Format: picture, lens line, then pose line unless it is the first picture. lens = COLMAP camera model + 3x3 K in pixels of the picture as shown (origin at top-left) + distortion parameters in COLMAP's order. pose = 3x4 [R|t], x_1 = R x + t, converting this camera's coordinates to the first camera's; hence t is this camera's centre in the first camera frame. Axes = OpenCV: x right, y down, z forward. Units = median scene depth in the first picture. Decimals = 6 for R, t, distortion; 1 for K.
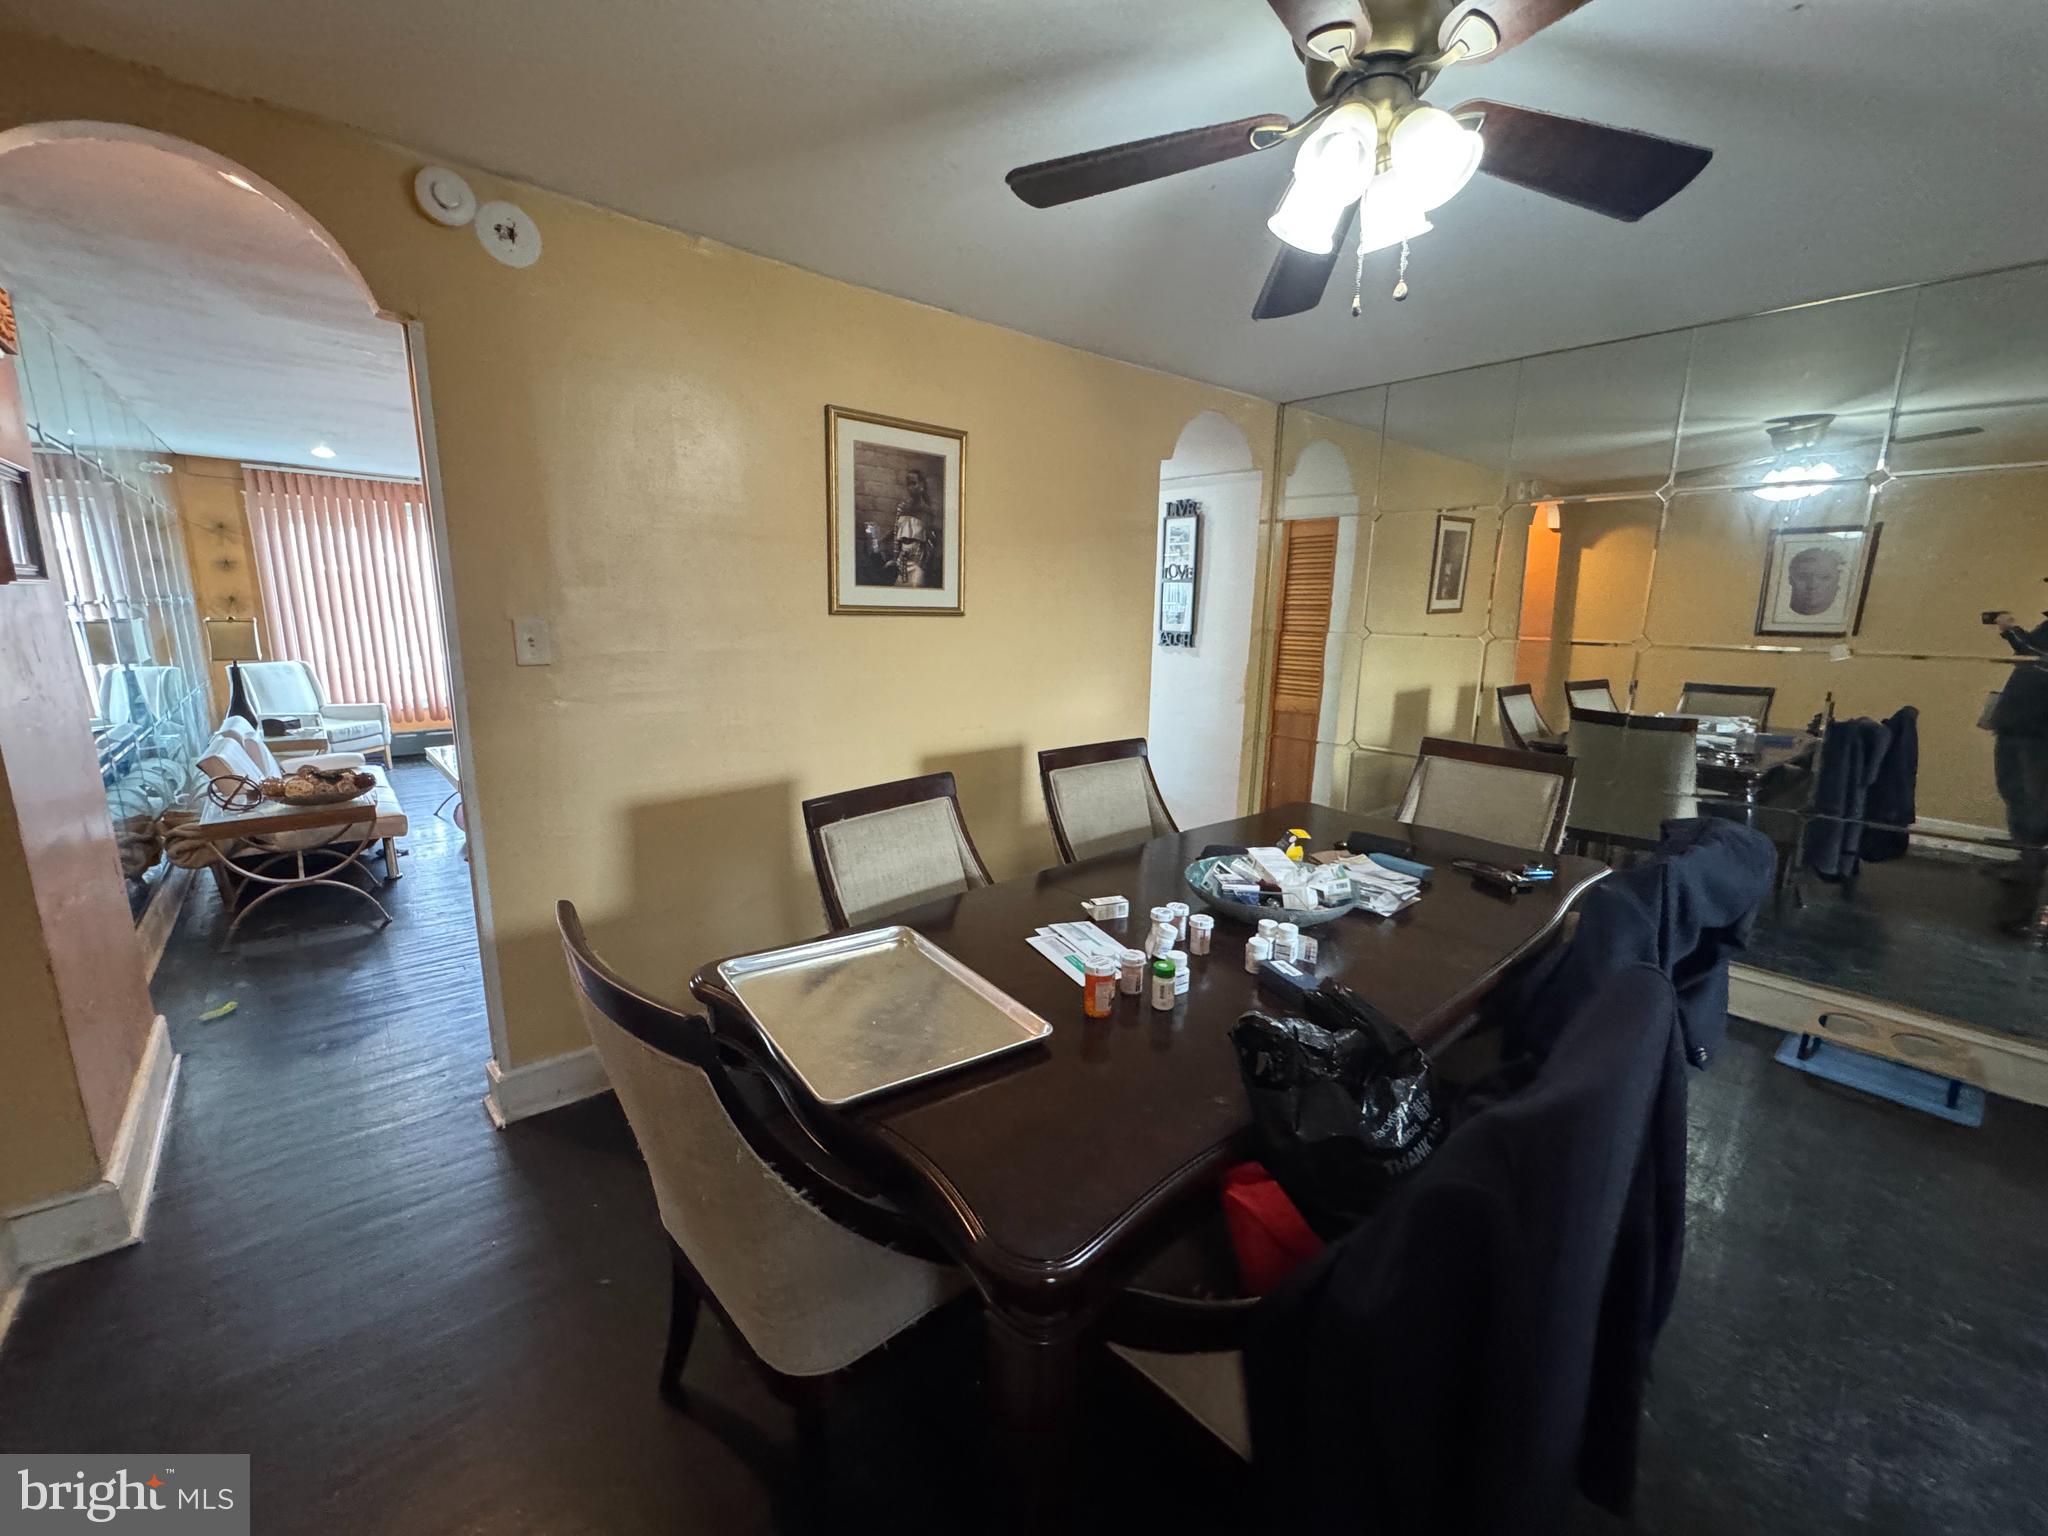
lens RADIAL K [[812.5, 0, 1023.3], [0, 812.5, 766.6], [0, 0, 1]] dist [-0.003552, -0.000459]
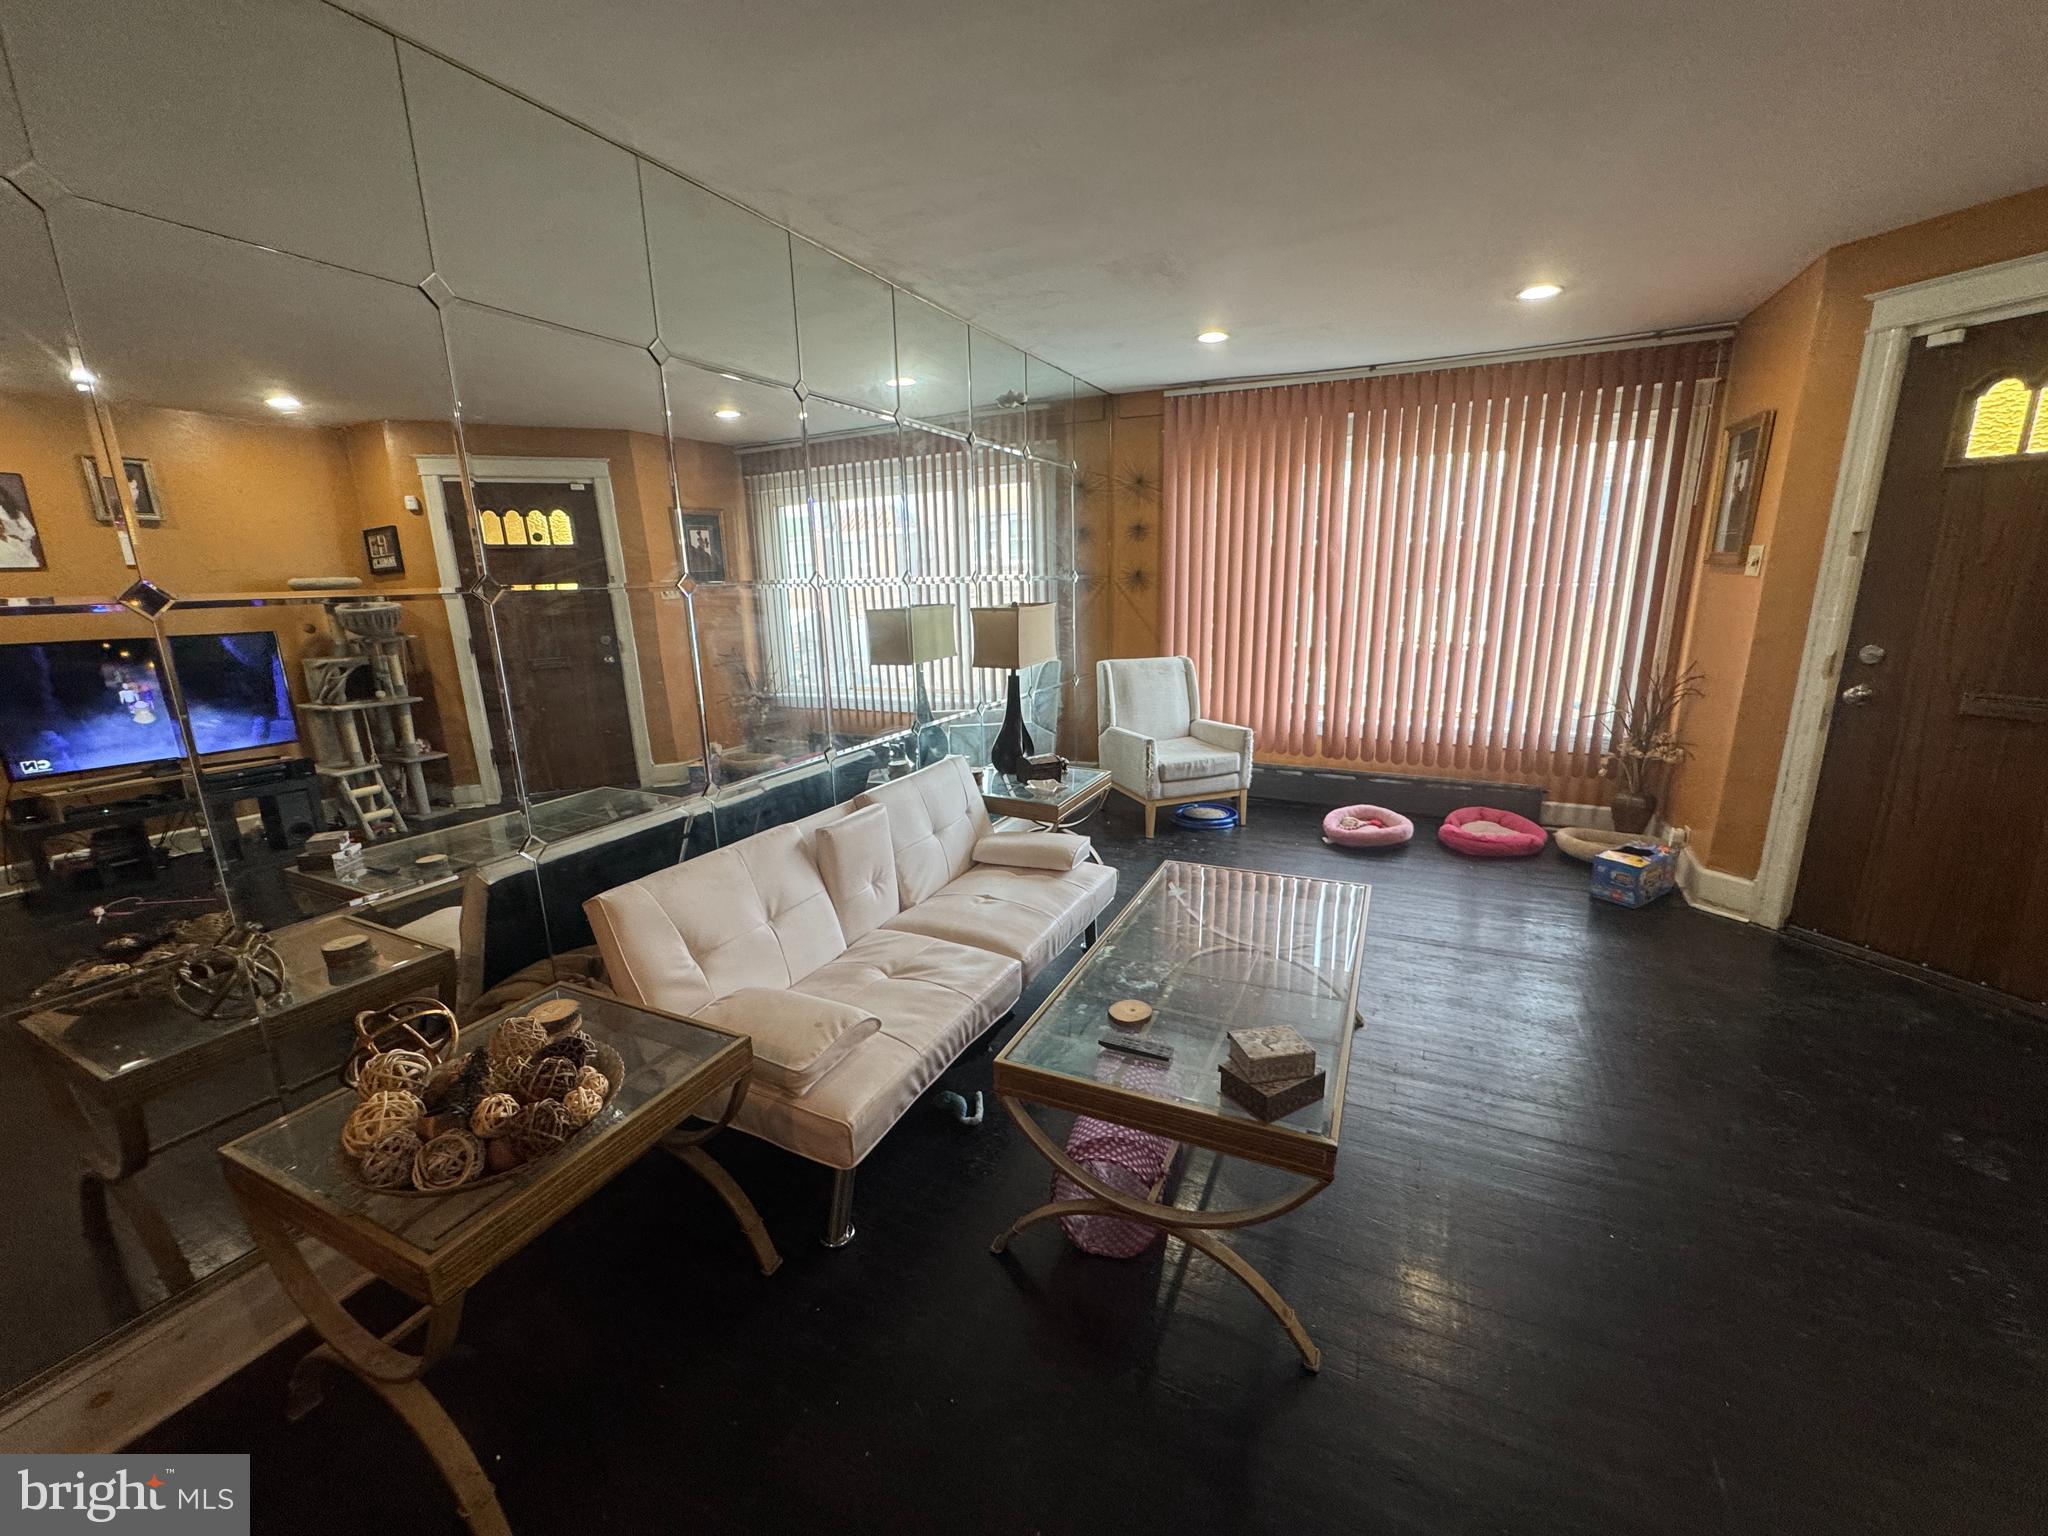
lens RADIAL K [[812.5, 0, 1027.5], [0, 812.5, 763.4], [0, 0, 1]] dist [-0.003552, -0.000459]
pose [[0.388229, 0.192441, -0.901246, -0.266697], [-0.156873, 0.977481, 0.141143, -0.121643], [0.908113, 0.086586, 0.409675, 0.592631]]
